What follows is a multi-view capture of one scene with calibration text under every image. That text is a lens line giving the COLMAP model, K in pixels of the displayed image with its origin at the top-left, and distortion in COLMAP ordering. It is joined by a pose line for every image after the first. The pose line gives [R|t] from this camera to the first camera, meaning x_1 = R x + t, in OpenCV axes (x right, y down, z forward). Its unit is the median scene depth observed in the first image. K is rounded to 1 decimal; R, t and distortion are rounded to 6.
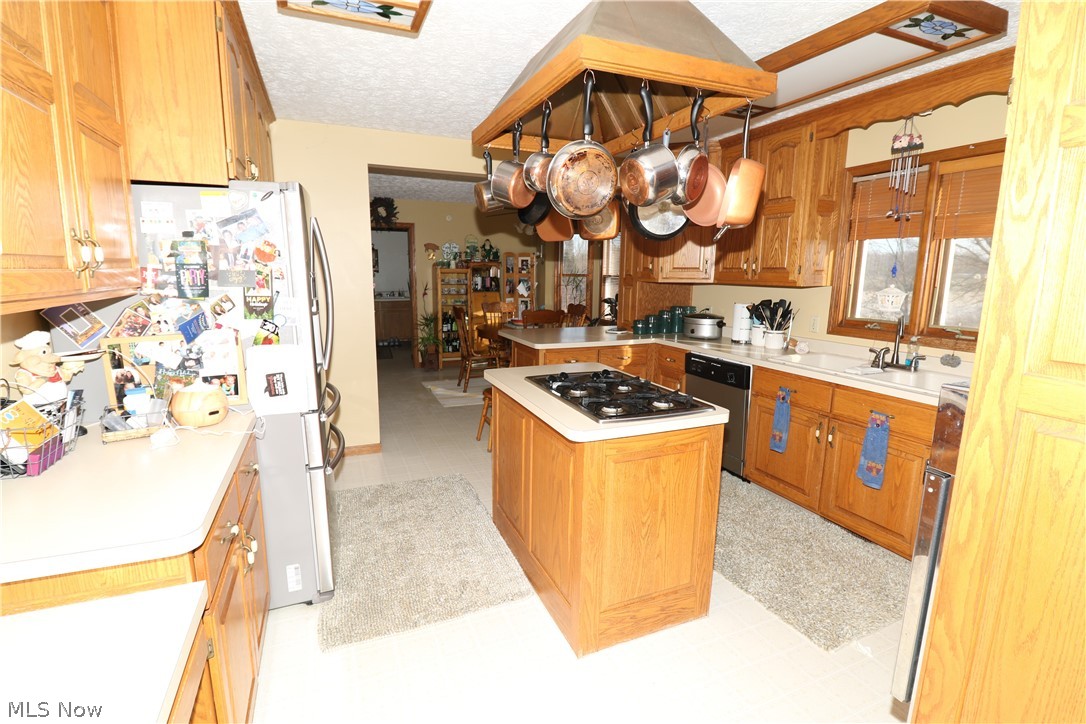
lens RADIAL K [[514.7, 0, 543.0], [0, 514.7, 362.0], [0, 0, 1]] dist [0.001237, 0.000123]
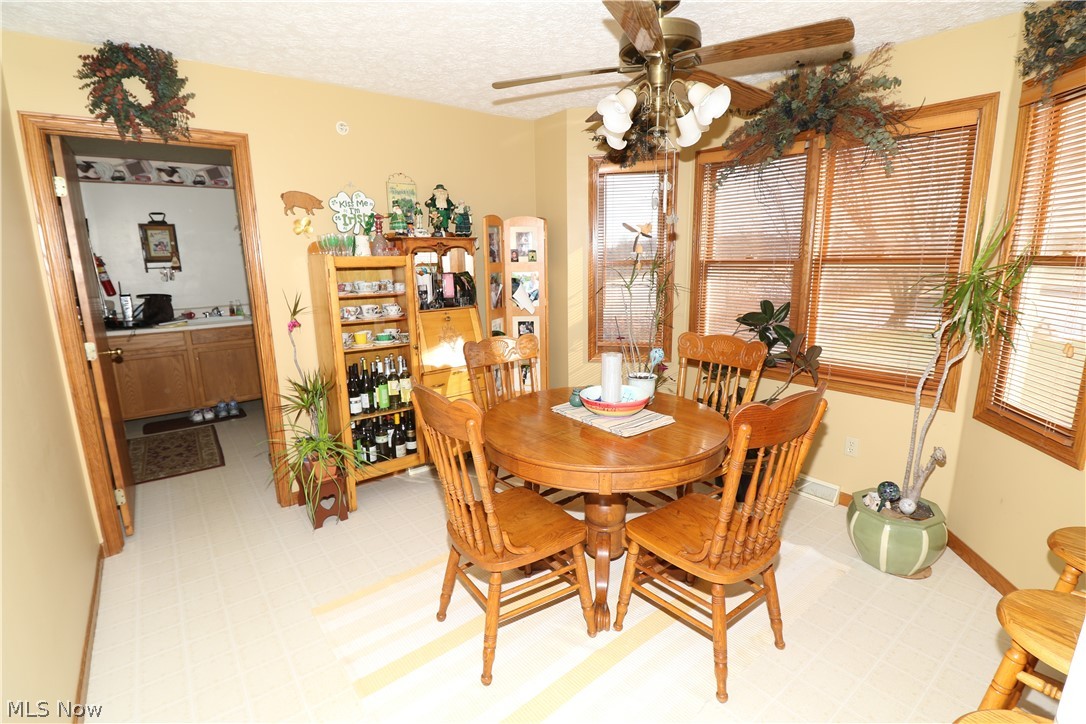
lens RADIAL K [[508.6, 0, 543.0], [0, 508.6, 362.0], [0, 0, 1]] dist [-0.014859, -0.000089]
pose [[0.963871, -0.082756, 0.253189, -0.147584], [0.078003, 0.996538, 0.028771, -0.100102], [-0.254693, -0.007982, 0.966989, 0.584450]]
